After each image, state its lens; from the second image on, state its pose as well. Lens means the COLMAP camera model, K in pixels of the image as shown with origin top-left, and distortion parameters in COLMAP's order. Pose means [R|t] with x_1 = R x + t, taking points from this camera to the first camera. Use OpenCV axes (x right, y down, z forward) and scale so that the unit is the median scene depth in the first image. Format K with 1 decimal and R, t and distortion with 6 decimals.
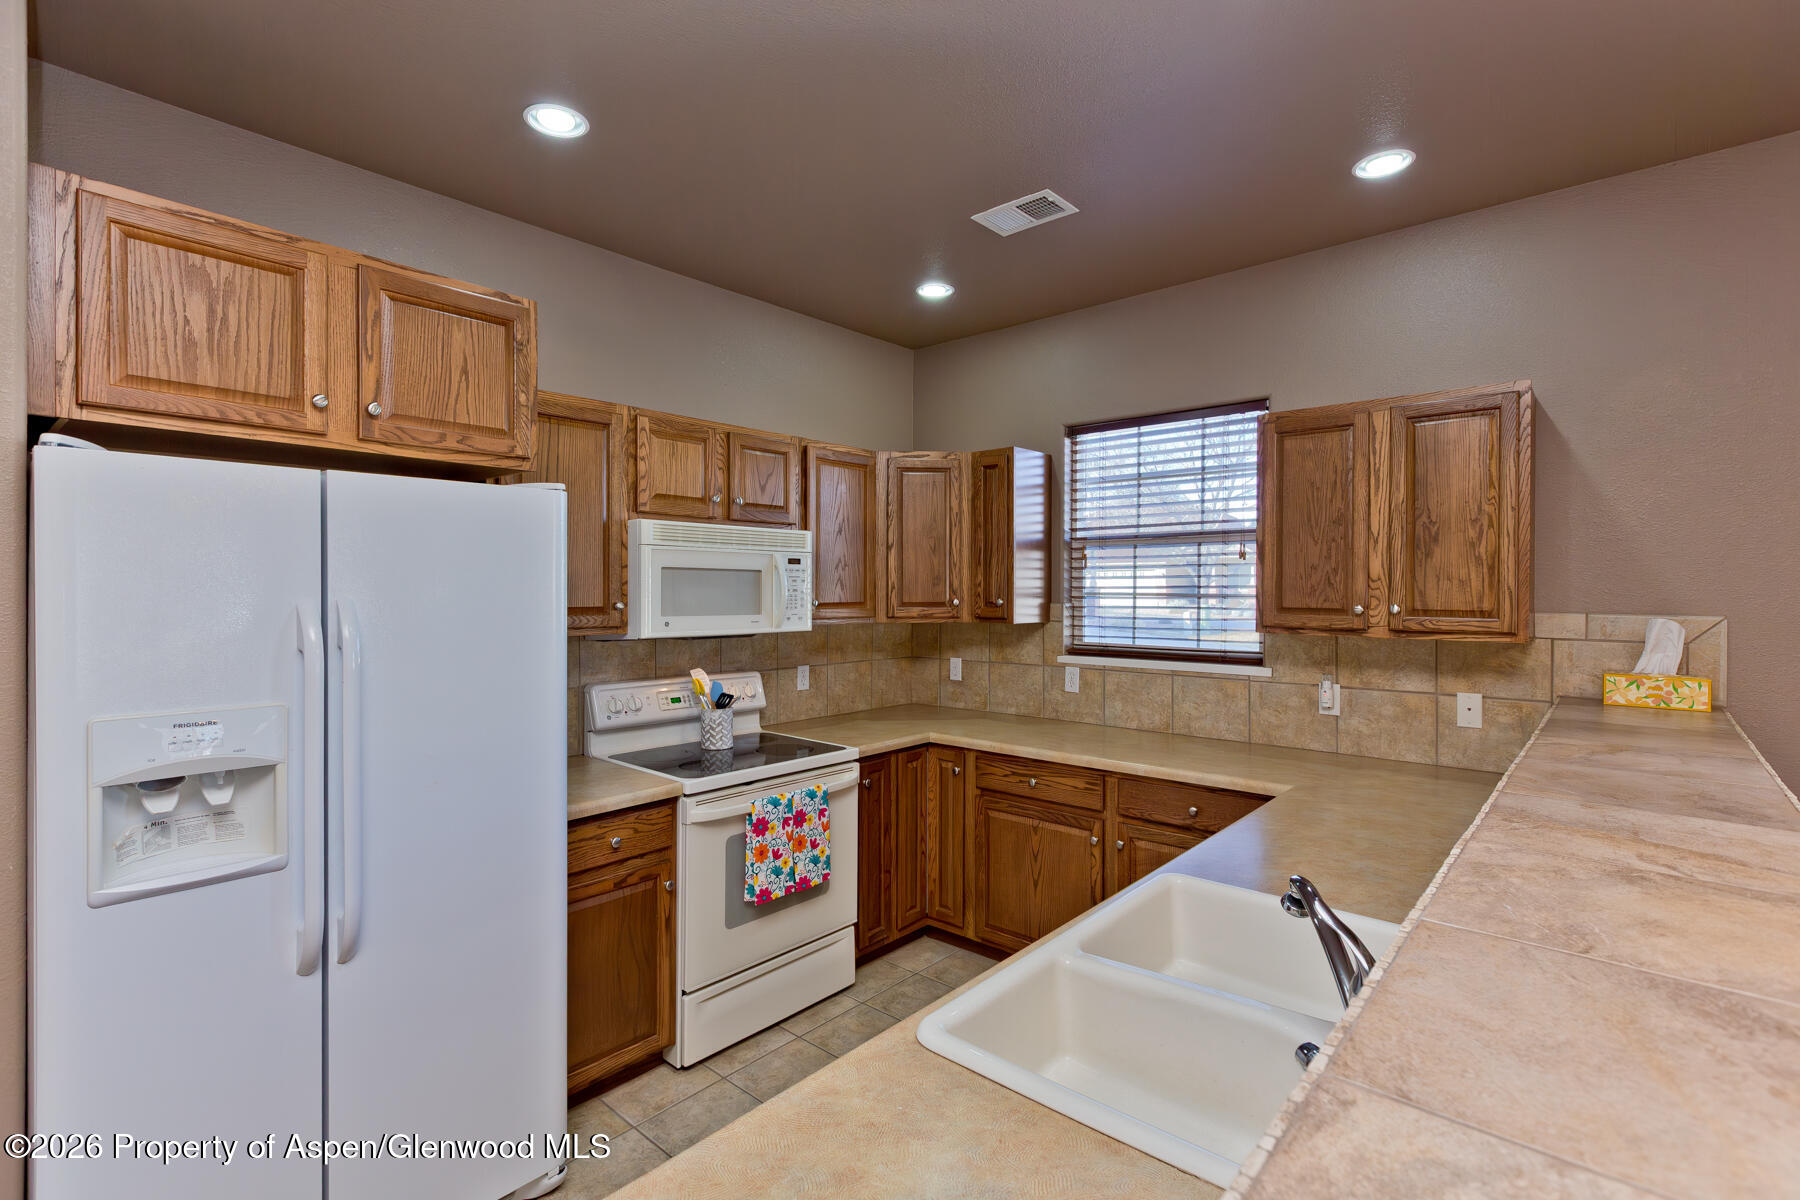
lens RADIAL K [[825.6, 0, 897.1], [0, 825.6, 591.2], [0, 0, 1]] dist [0.005016, 0.000046]
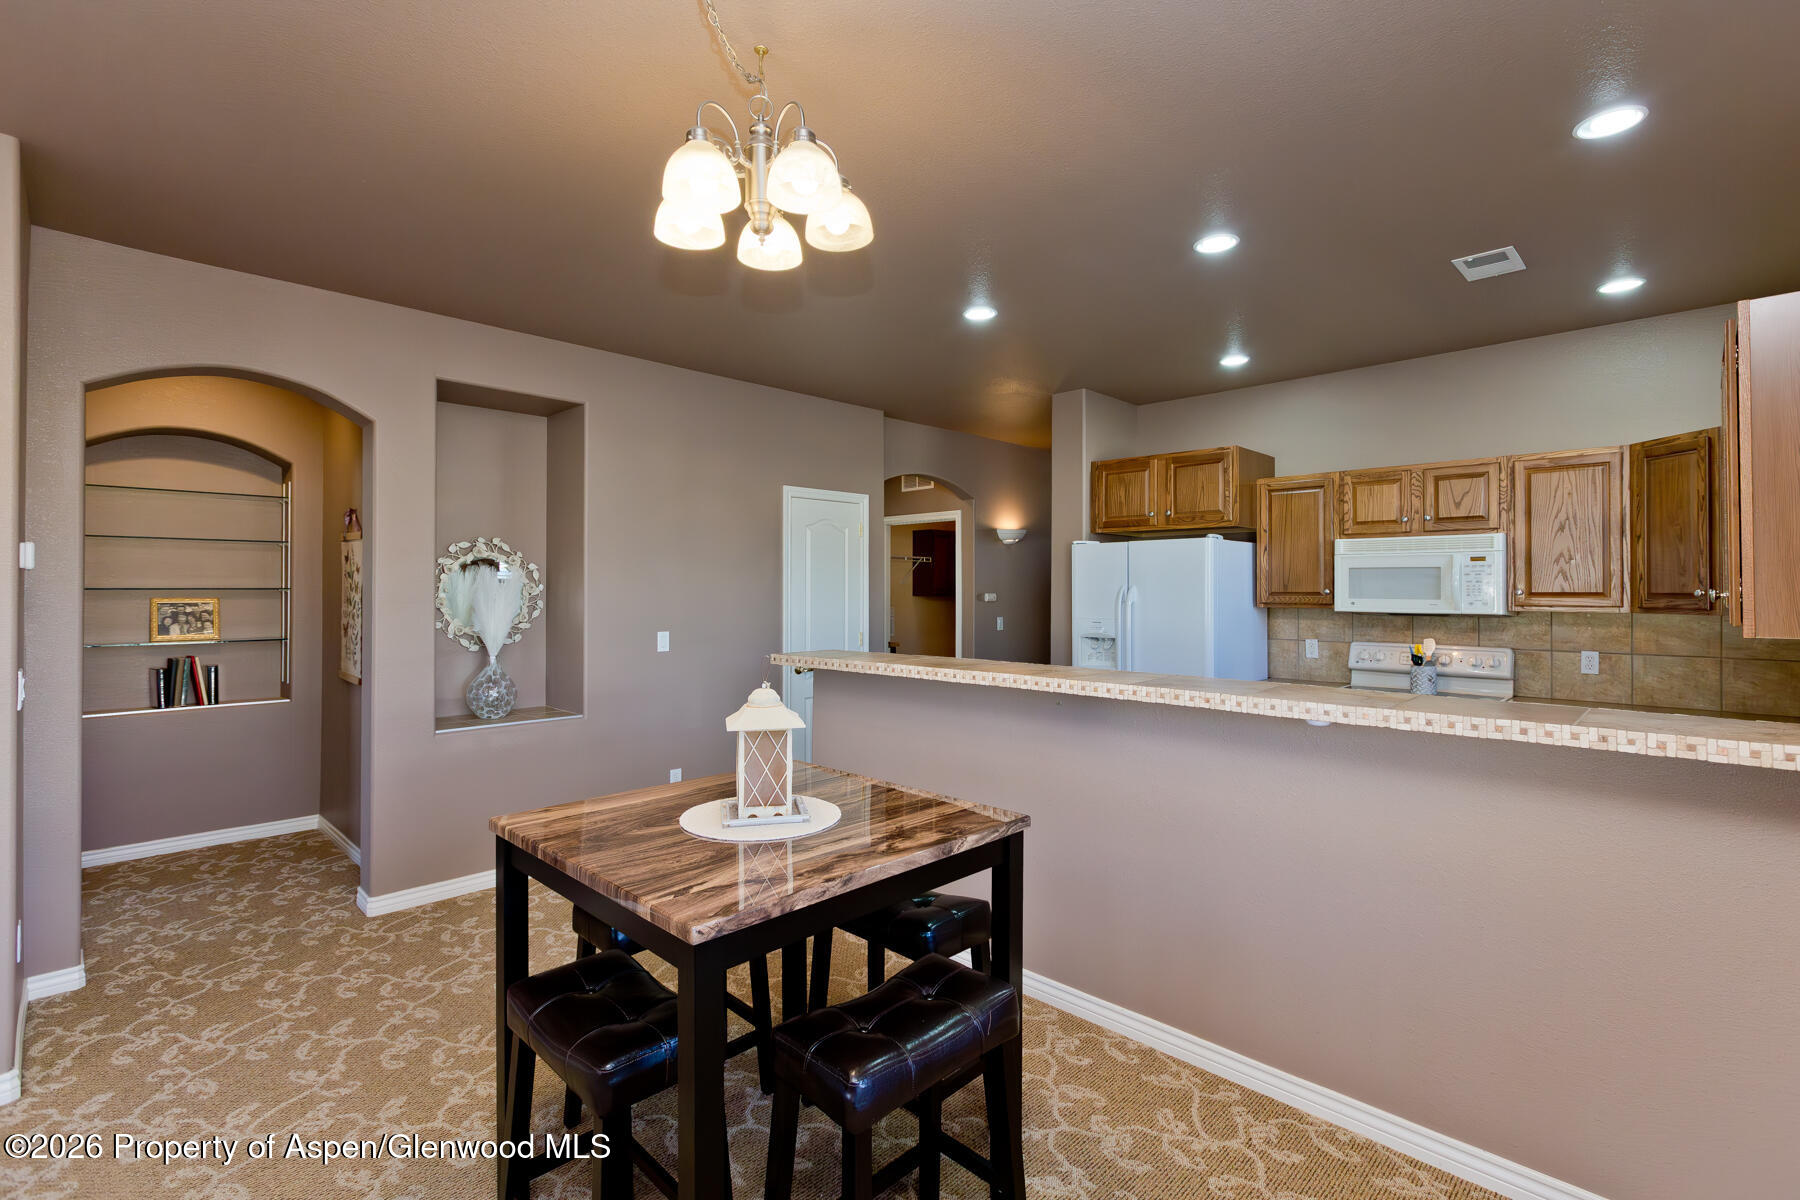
lens RADIAL K [[813.1, 0, 906.8], [0, 813.1, 585.4], [0, 0, 1]] dist [0.000660, -0.000151]
pose [[-0.044788, -0.007168, -0.998971, 1.310058], [-0.004542, 0.999965, -0.006971, 0.019640], [0.998986, 0.004225, -0.044819, 0.200276]]
